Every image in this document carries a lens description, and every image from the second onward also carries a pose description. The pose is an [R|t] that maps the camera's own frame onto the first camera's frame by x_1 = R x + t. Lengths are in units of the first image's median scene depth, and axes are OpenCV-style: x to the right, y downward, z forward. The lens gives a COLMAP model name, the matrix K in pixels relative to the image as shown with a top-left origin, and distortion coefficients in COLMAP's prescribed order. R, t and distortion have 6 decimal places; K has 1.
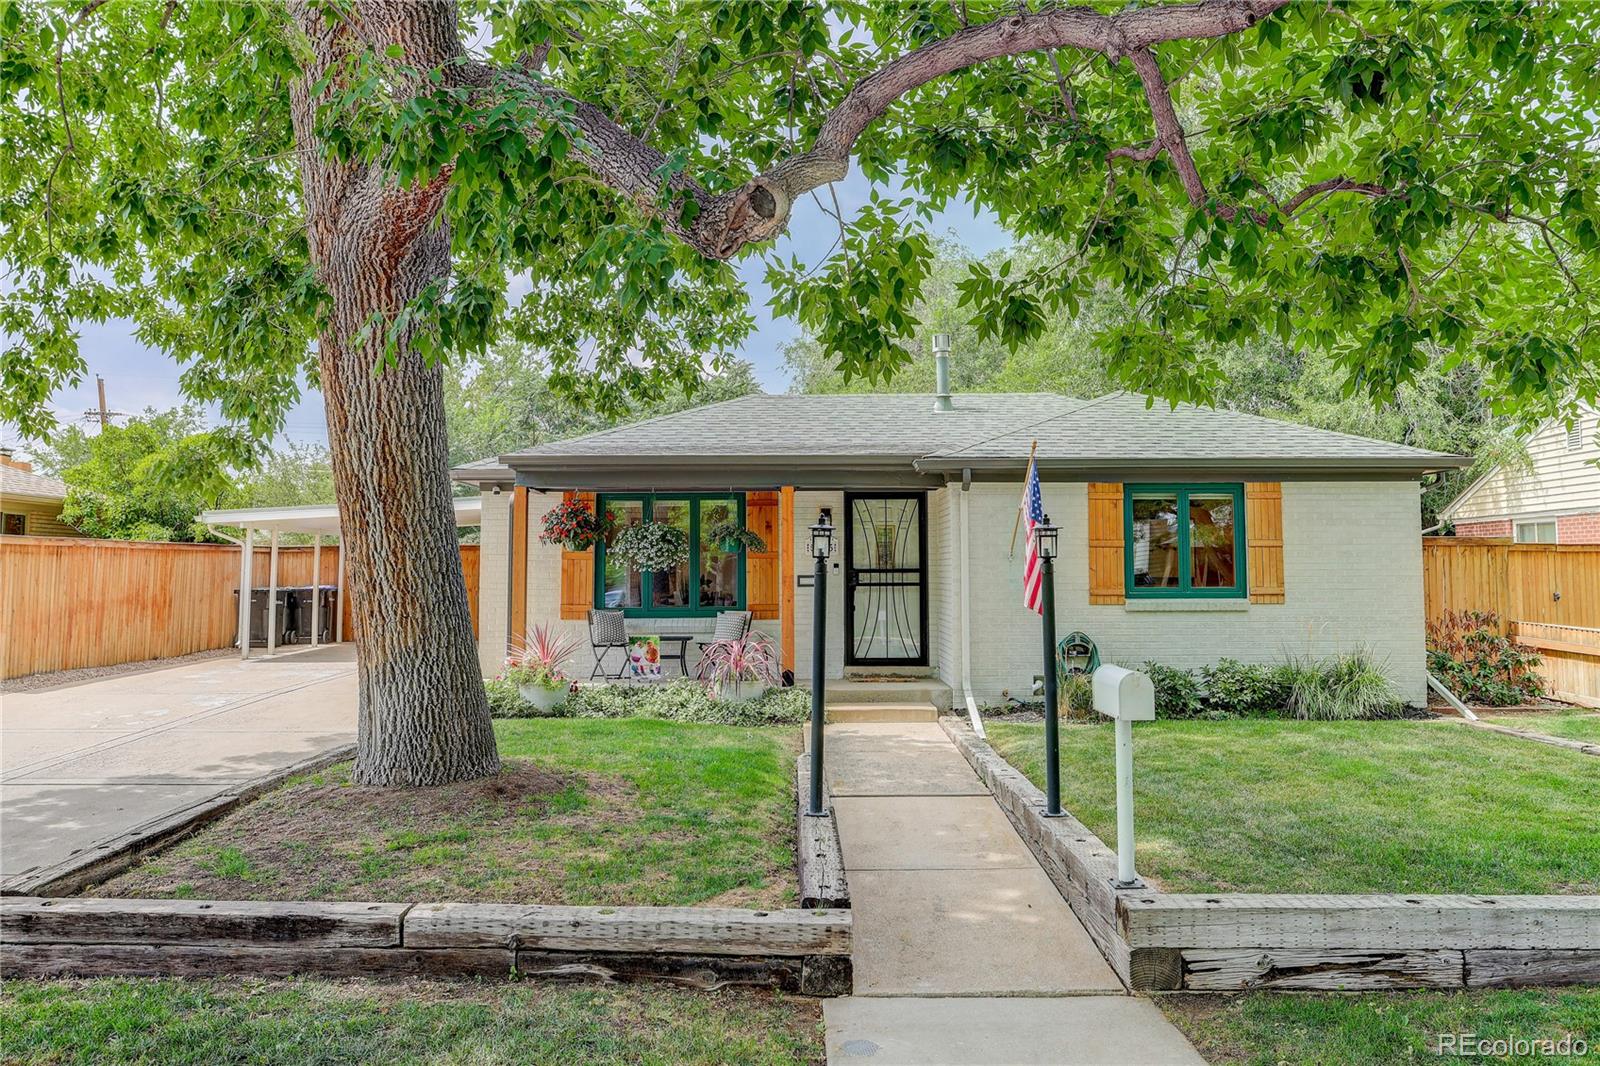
lens RADIAL K [[1056.0, 0, 795.7], [0, 1056.0, 536.1], [0, 0, 1]] dist [-0.022959, 0.011736]
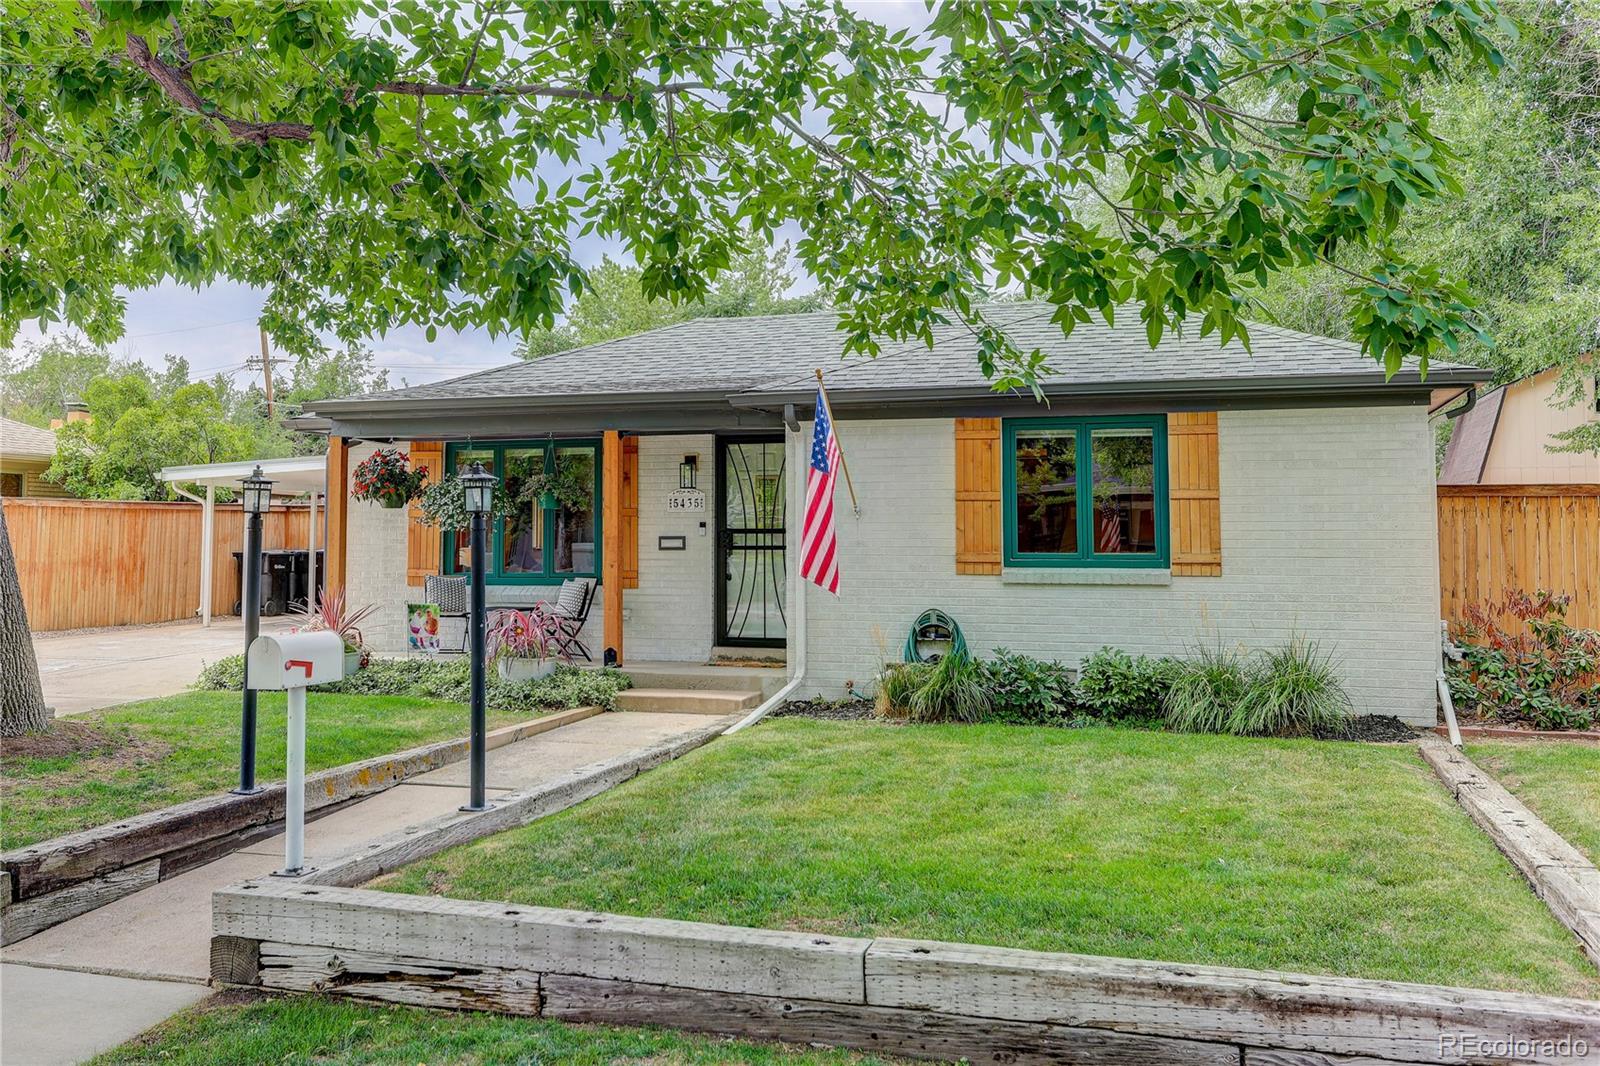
lens RADIAL K [[1353.9, 0, 801.7], [0, 1353.9, 522.2], [0, 0, 1]] dist [0.004855, -0.012710]
pose [[0.959408, -0.000221, -0.282020, 0.450981], [0.006484, 0.999753, 0.021275, 0.004322], [0.281946, -0.022239, 0.959173, 0.008143]]
